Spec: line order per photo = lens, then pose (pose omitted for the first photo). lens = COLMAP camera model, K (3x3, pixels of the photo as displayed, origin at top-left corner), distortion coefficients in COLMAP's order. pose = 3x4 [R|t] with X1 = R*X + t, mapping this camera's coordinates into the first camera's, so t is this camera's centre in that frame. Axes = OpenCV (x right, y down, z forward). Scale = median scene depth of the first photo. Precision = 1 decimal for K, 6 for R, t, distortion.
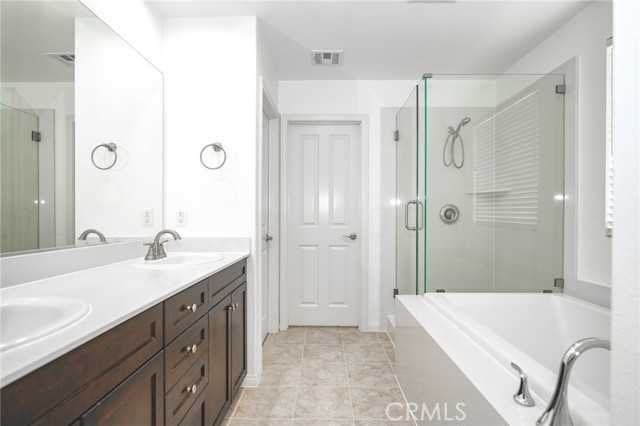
lens RADIAL K [[336.1, 0, 320.1], [0, 336.1, 217.6], [0, 0, 1]] dist [-0.003740, 0.000049]
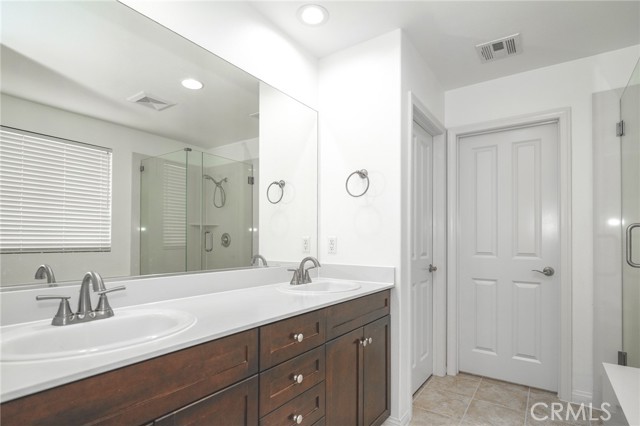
lens RADIAL K [[336.1, 0, 324.4], [0, 336.1, 236.7], [0, 0, 1]] dist [-0.003740, 0.000049]
pose [[0.826445, -0.002631, -0.563011, 0.127655], [-0.007250, 0.999856, -0.015315, -0.008657], [0.562971, 0.016739, 0.826307, 0.106087]]
